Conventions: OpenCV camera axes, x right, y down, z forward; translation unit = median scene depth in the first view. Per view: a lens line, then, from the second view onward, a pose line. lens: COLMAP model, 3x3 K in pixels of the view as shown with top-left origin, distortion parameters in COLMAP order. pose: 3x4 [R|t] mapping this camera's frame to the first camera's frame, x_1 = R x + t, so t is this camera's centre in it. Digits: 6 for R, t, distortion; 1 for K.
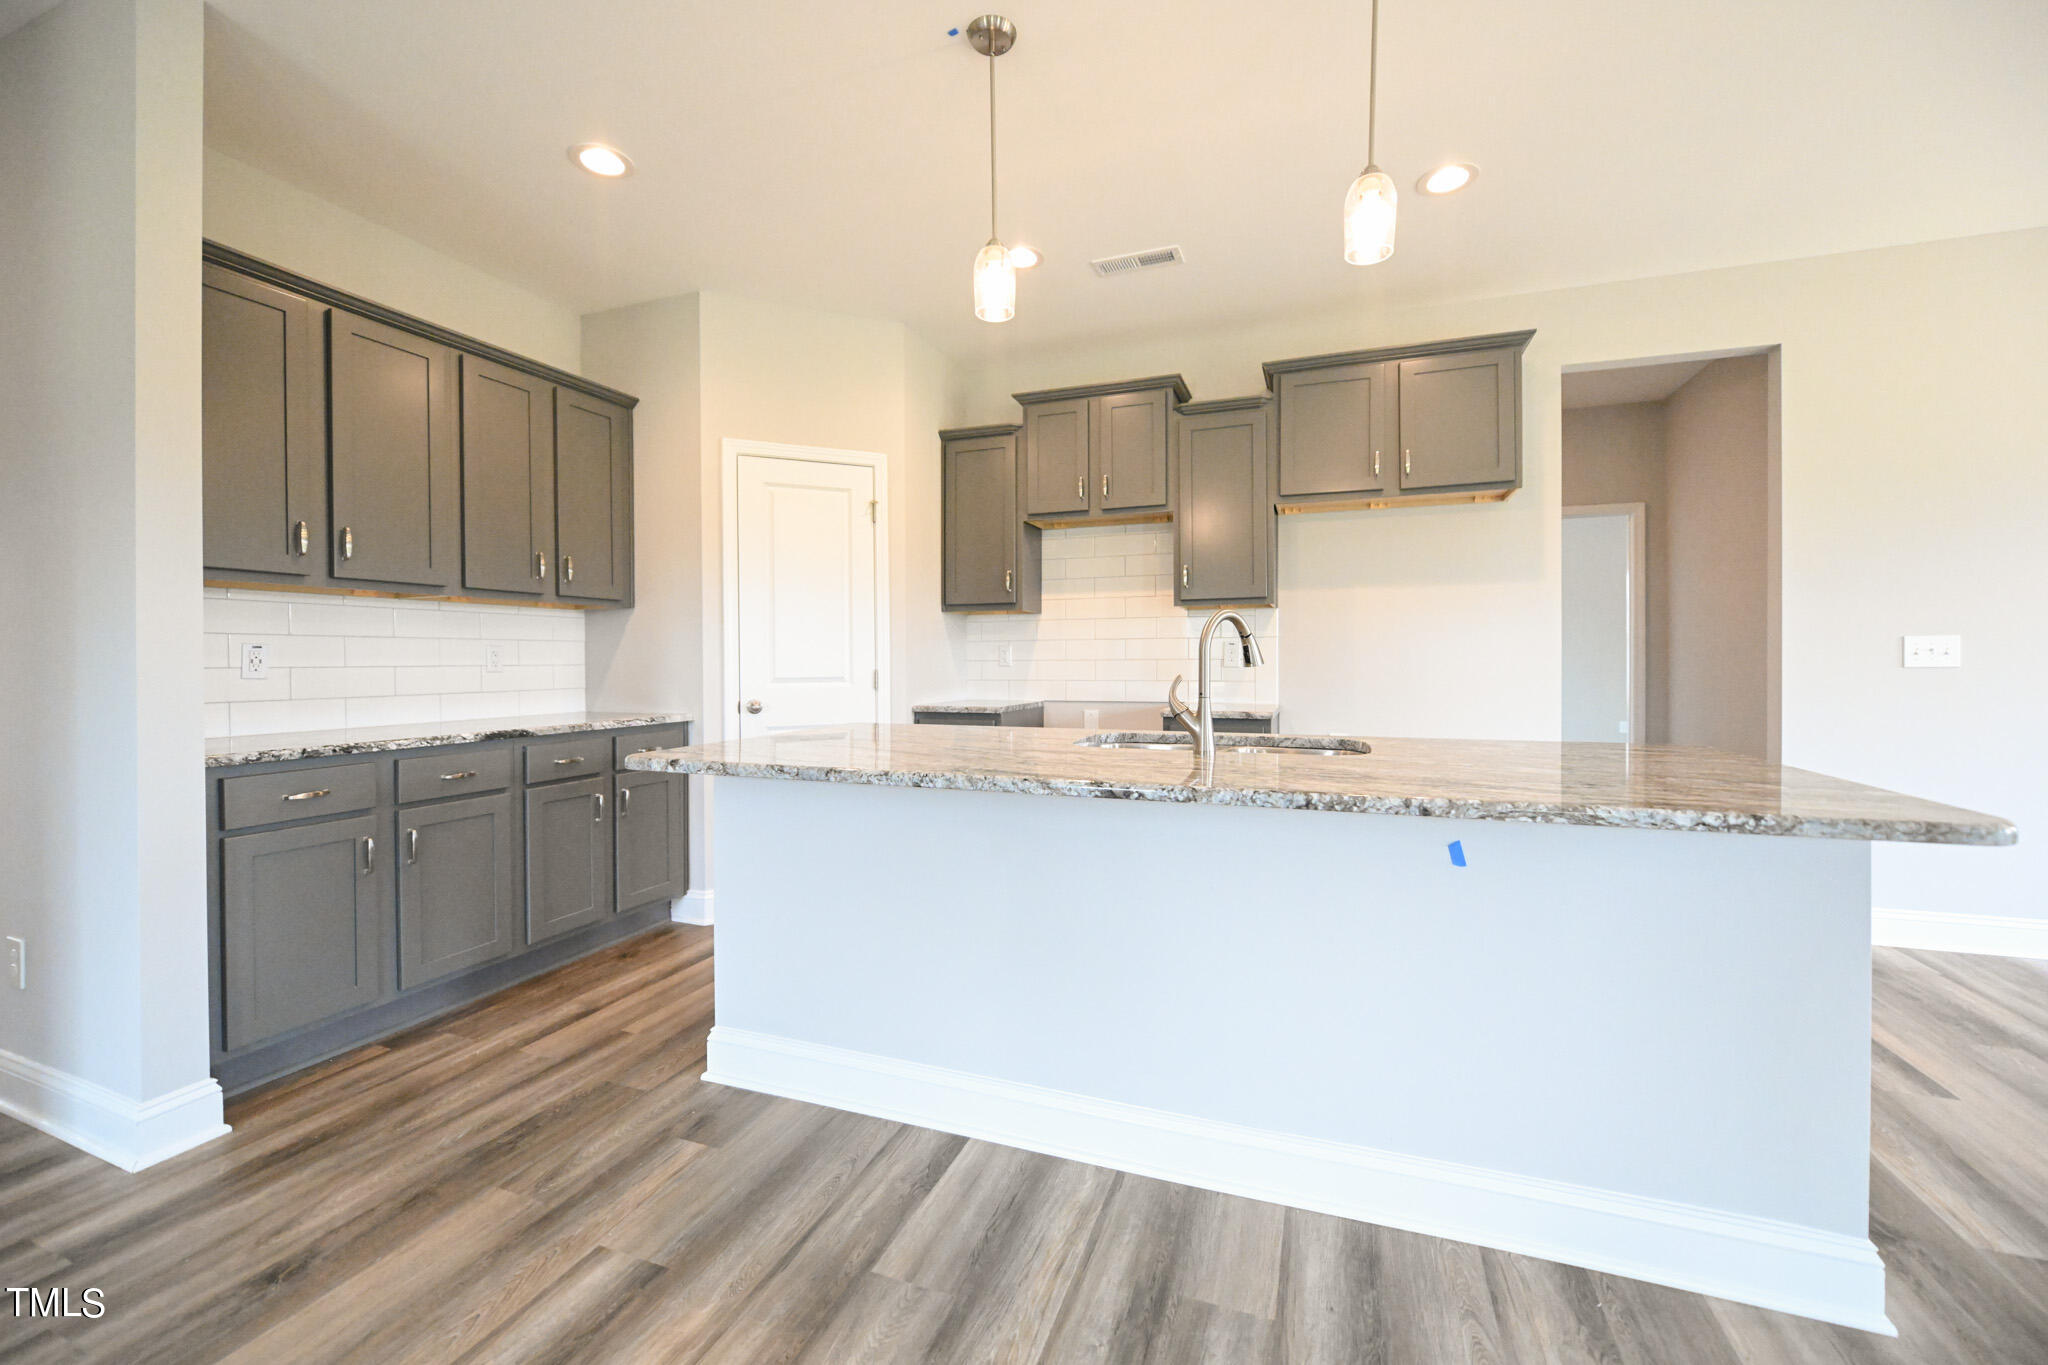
lens RADIAL K [[813.6, 0, 1038.5], [0, 813.6, 660.8], [0, 0, 1]] dist [-0.007715, 0.000652]
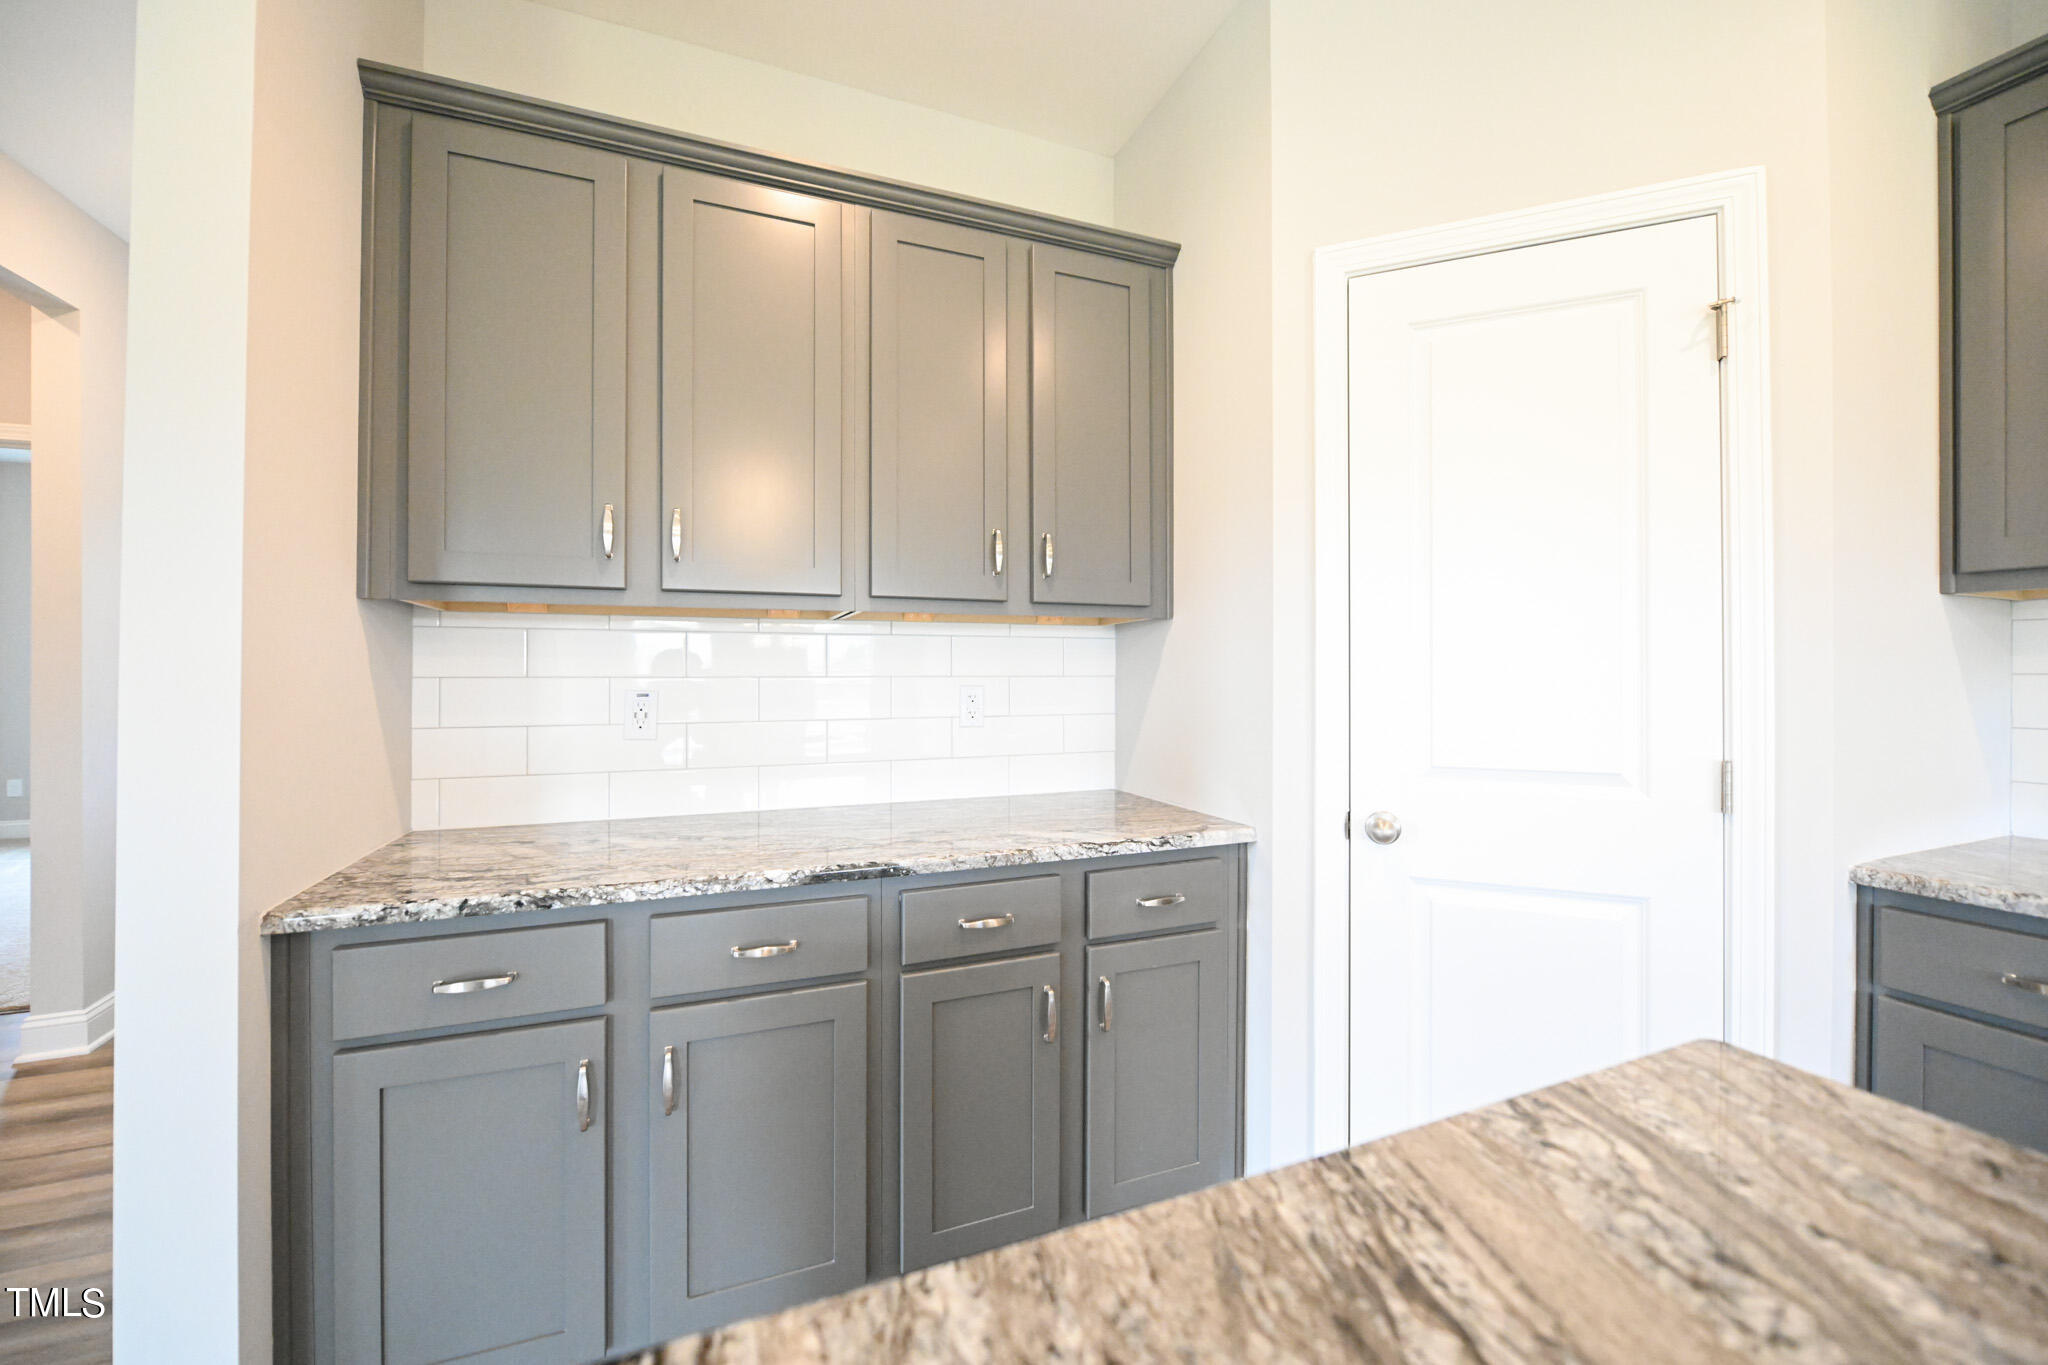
lens RADIAL K [[813.6, 0, 1026.3], [0, 813.6, 671.2], [0, 0, 1]] dist [-0.007715, 0.000652]
pose [[0.670475, 0.003232, -0.741925, -0.151673], [-0.004023, 0.999992, 0.000721, -0.029569], [0.741921, 0.002502, 0.670482, 0.561590]]
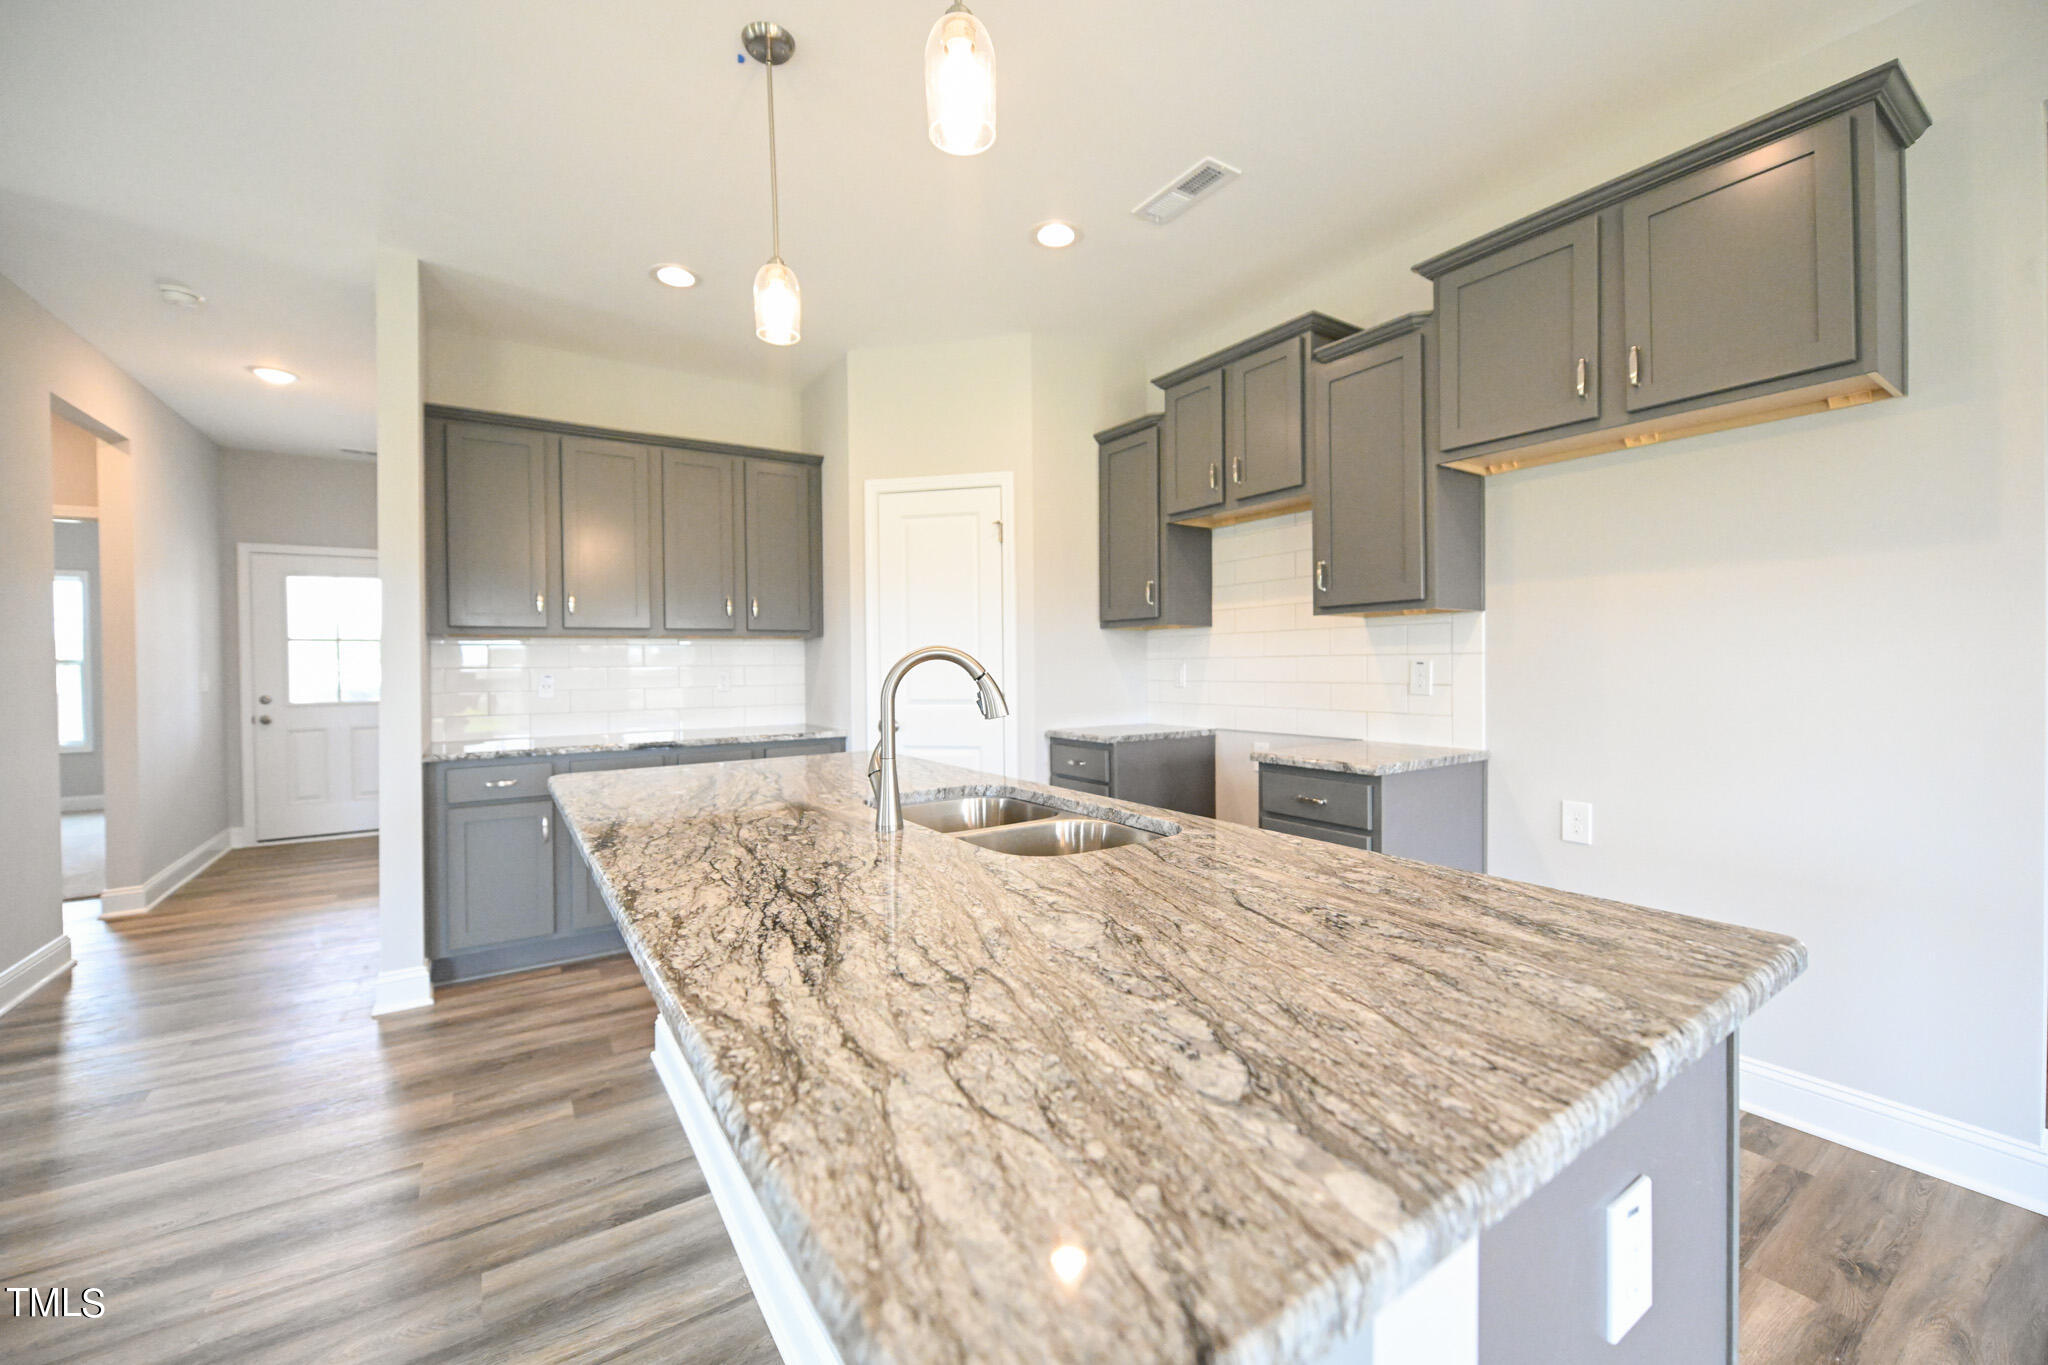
lens RADIAL K [[813.6, 0, 1031.9], [0, 813.6, 667.0], [0, 0, 1]] dist [-0.007715, 0.000652]
pose [[0.805389, -0.002672, -0.592740, 0.444354], [0.007468, 0.999956, 0.005639, -0.026715], [0.592699, -0.008968, 0.805374, 0.245358]]
